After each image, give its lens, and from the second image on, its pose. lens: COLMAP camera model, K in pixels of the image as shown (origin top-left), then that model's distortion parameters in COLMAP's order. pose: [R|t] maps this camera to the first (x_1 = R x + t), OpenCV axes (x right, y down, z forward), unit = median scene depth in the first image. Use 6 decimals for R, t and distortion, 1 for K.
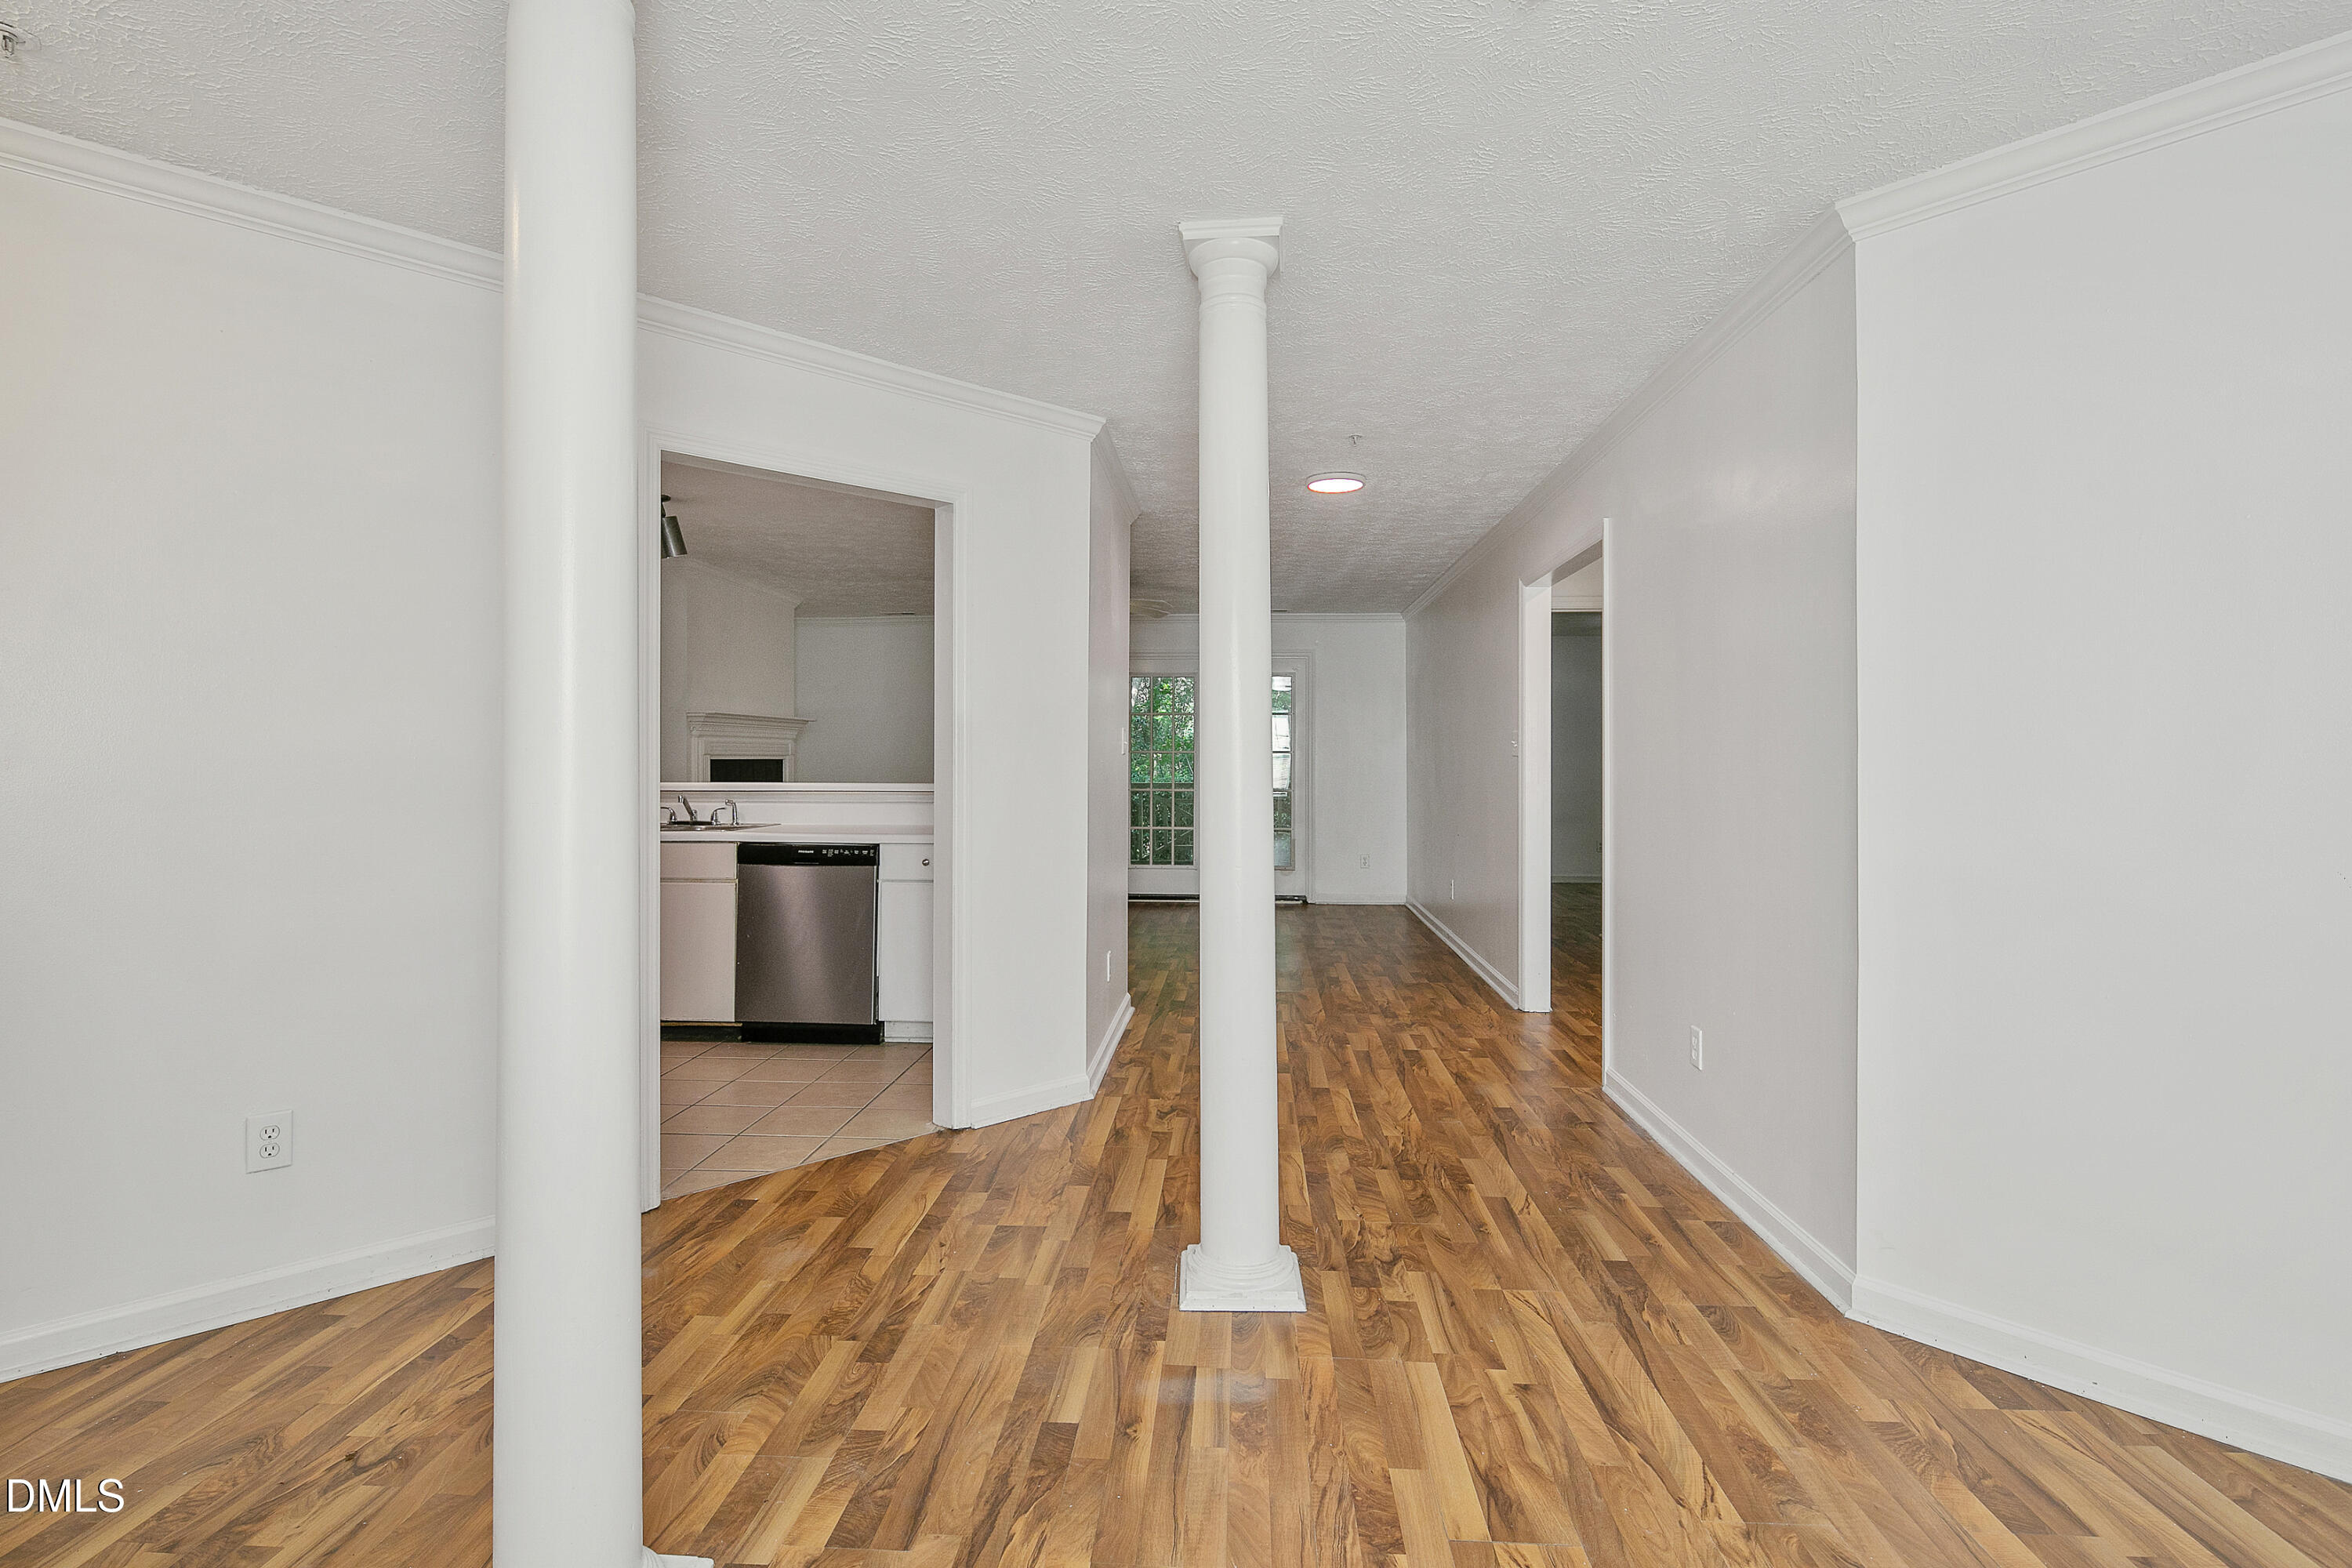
lens RADIAL K [[1139.9, 0, 1181.8], [0, 1139.9, 781.7], [0, 0, 1]] dist [-0.000980, 0.000035]
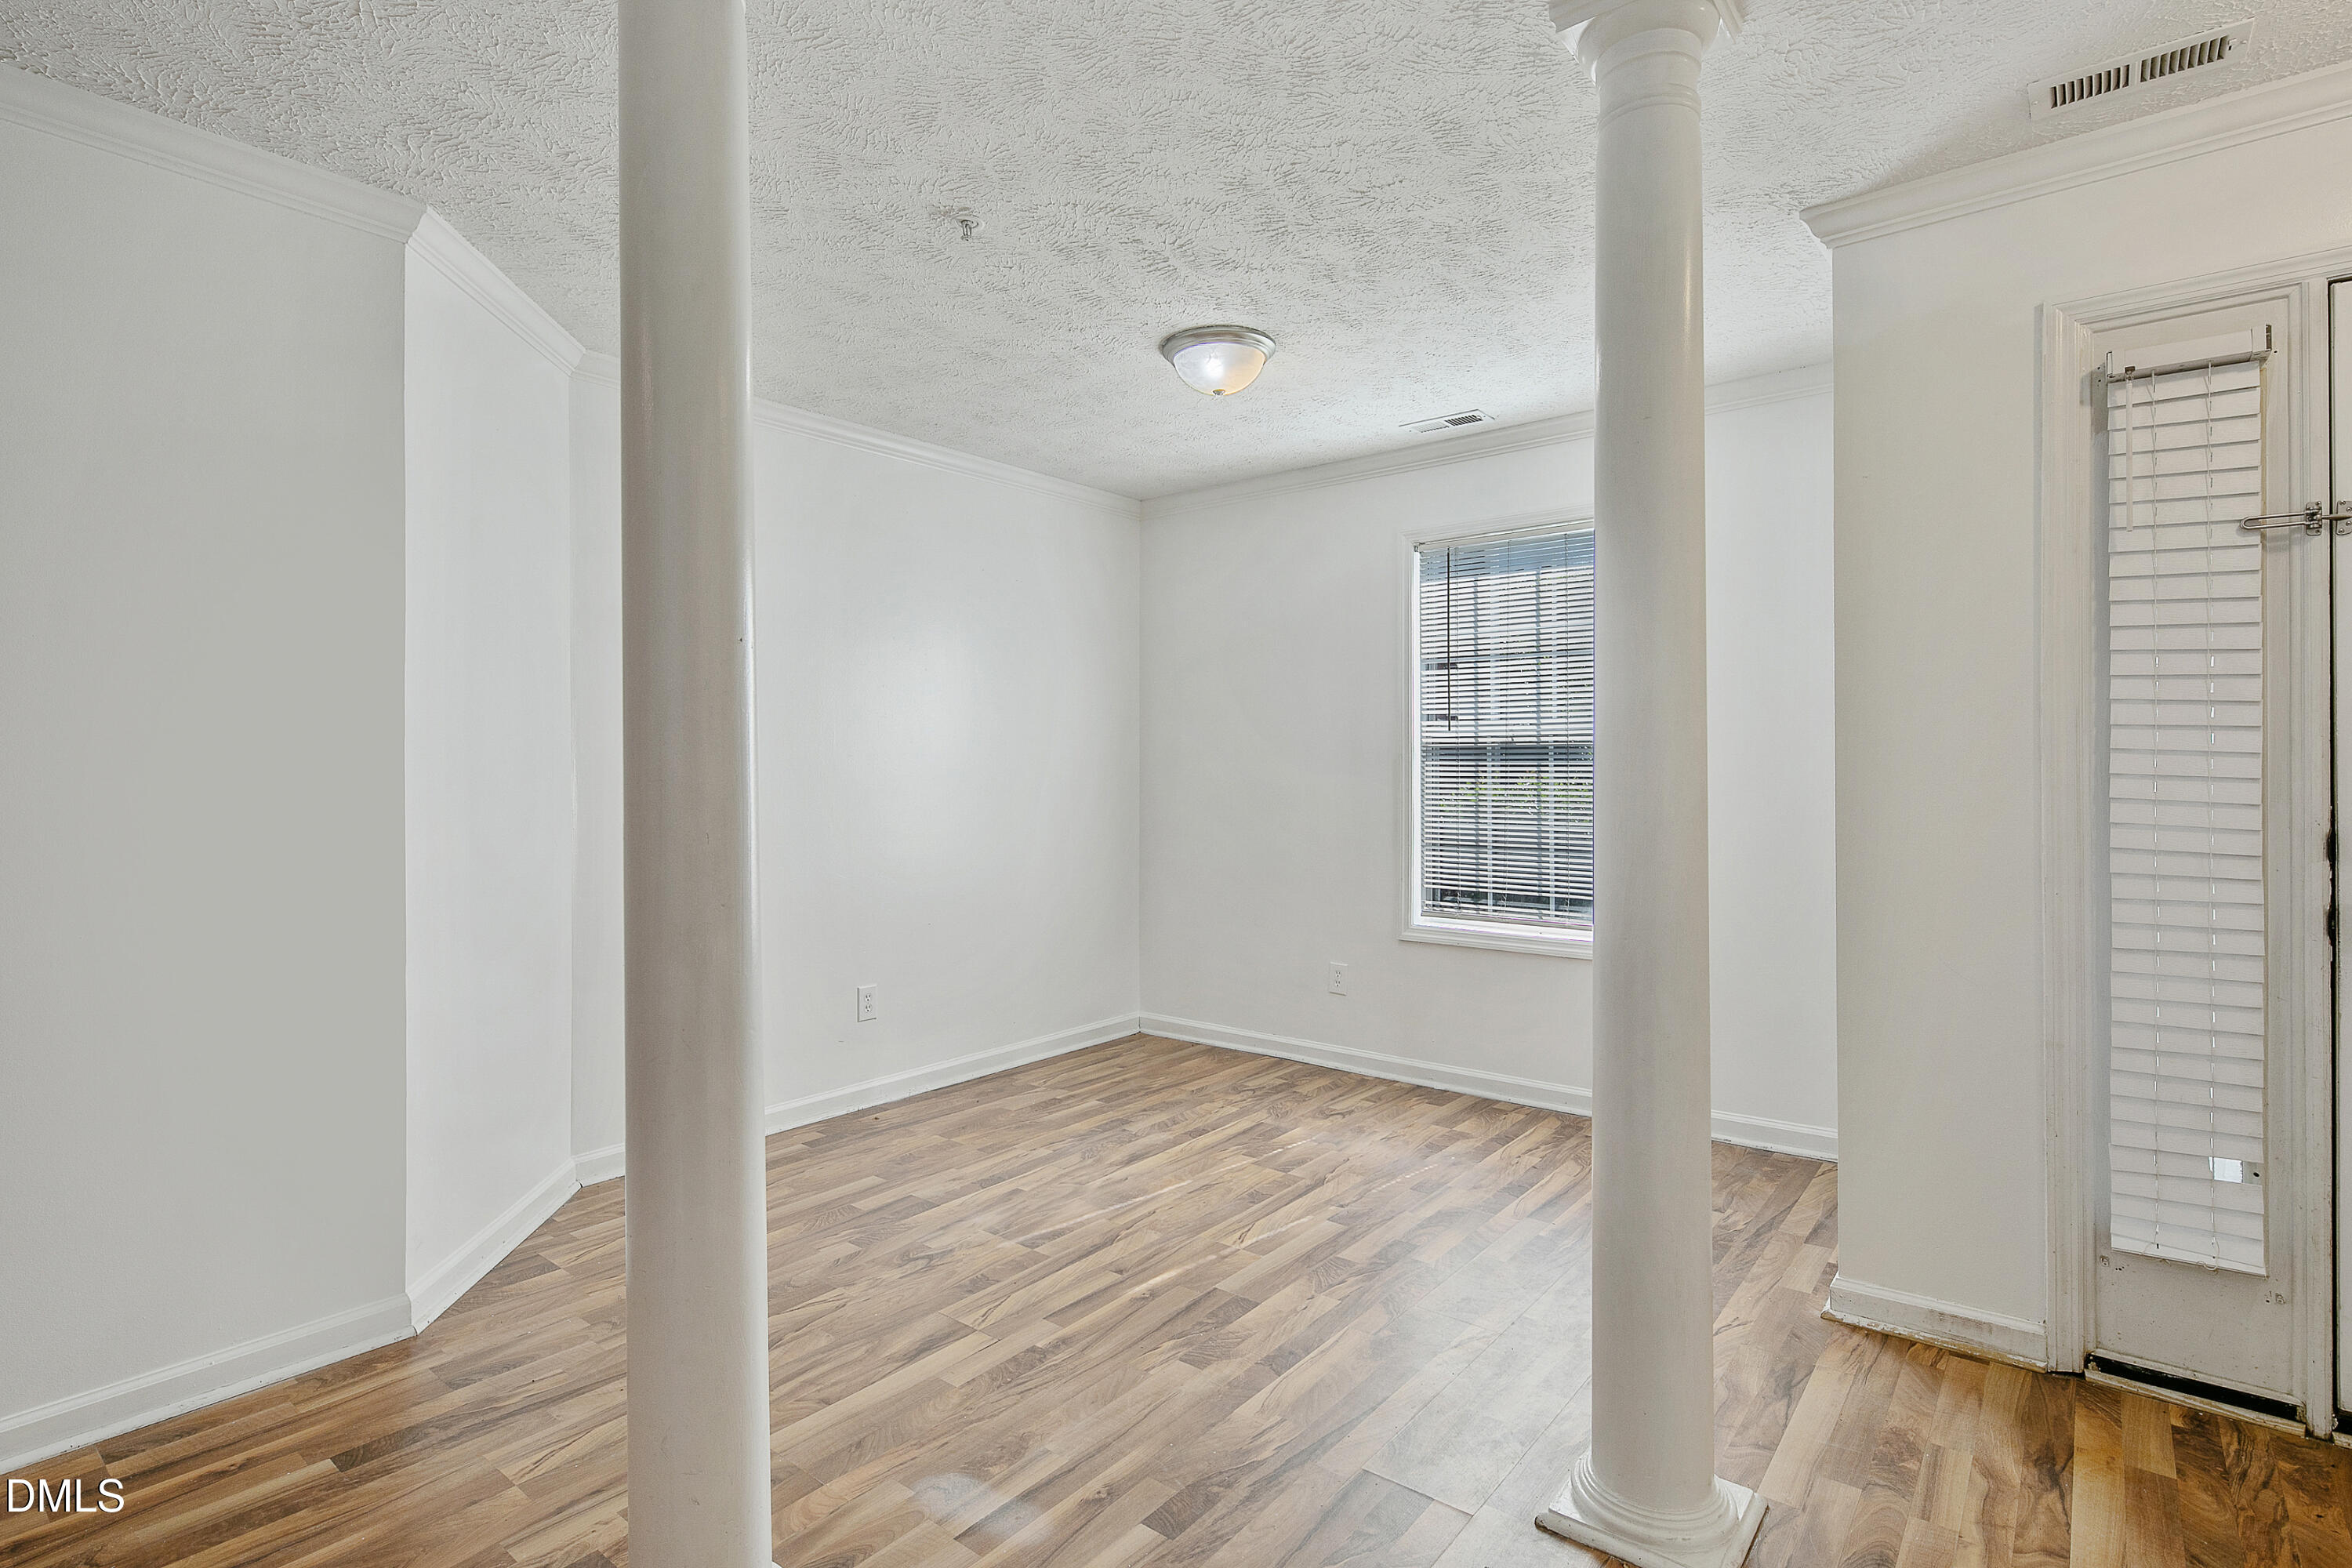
lens RADIAL K [[1139.9, 0, 1181.2], [0, 1139.9, 767.7], [0, 0, 1]] dist [-0.000980, 0.000035]
pose [[-0.819277, 0.000591, 0.573397, -0.616664], [0.009690, 0.999871, 0.012815, -0.029083], [-0.573316, 0.016055, -0.819177, 1.683288]]
